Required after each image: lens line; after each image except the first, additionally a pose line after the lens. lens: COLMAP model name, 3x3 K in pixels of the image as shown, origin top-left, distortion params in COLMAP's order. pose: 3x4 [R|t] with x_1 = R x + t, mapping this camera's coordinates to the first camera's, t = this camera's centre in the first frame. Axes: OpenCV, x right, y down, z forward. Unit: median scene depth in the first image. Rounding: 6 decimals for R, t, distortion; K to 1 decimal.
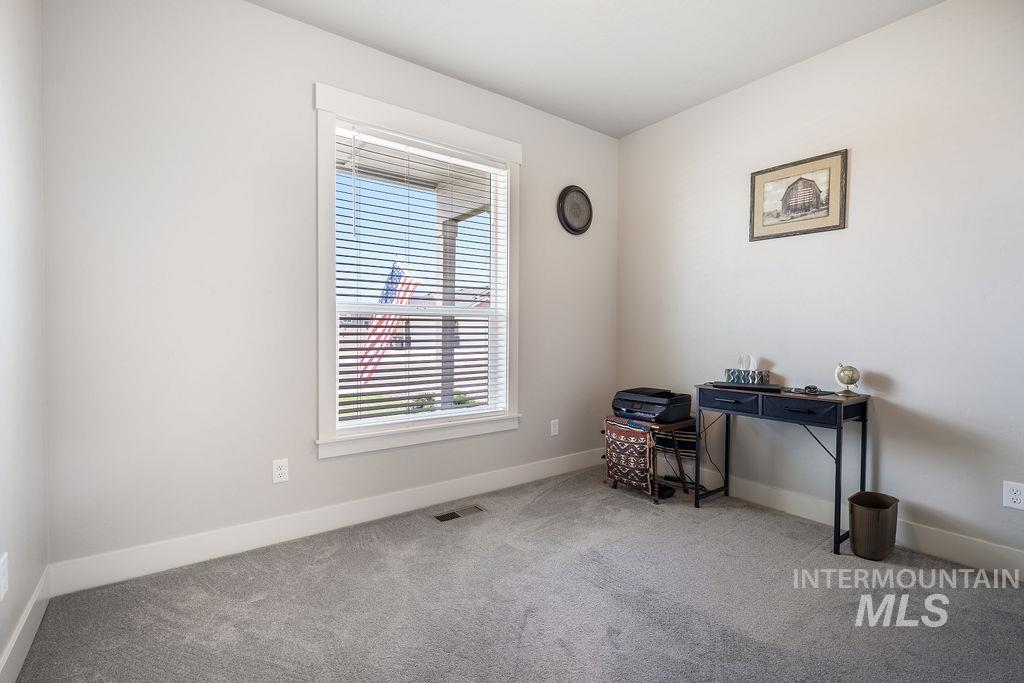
lens RADIAL K [[465.6, 0, 511.8], [0, 465.6, 357.4], [0, 0, 1]] dist [-0.001636, -0.000376]
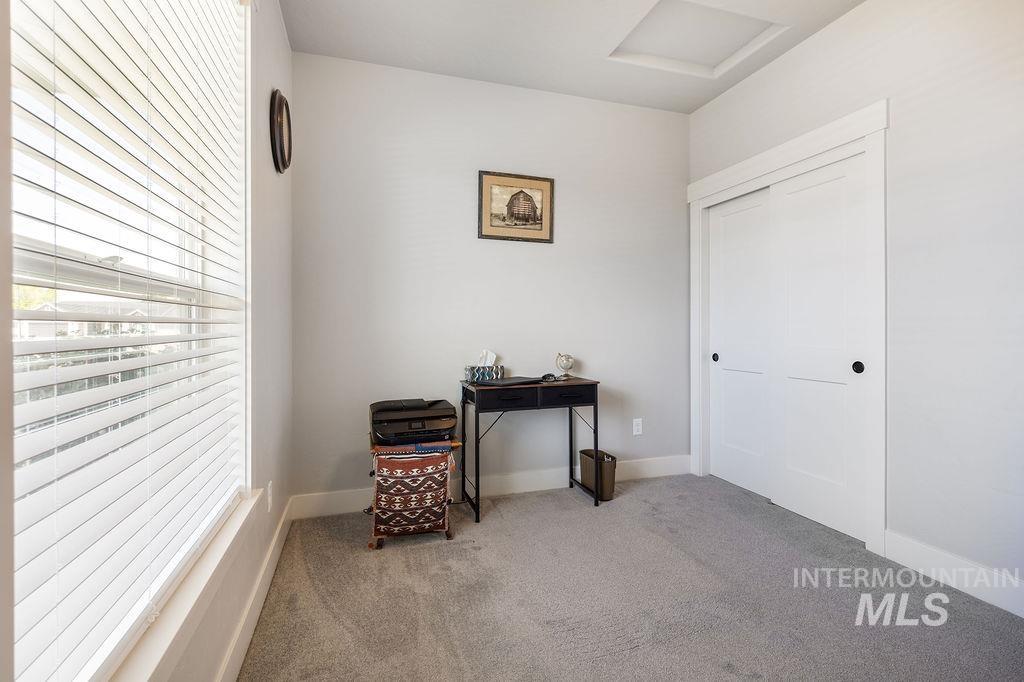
lens RADIAL K [[463.8, 0, 512.0], [0, 463.8, 341.0], [0, 0, 1]] dist [0.002015, -0.000177]
pose [[0.322876, -0.031536, 0.945916, -0.433710], [0.059612, 0.998138, 0.012929, -0.037884], [-0.944562, 0.052213, 0.324155, 0.644334]]
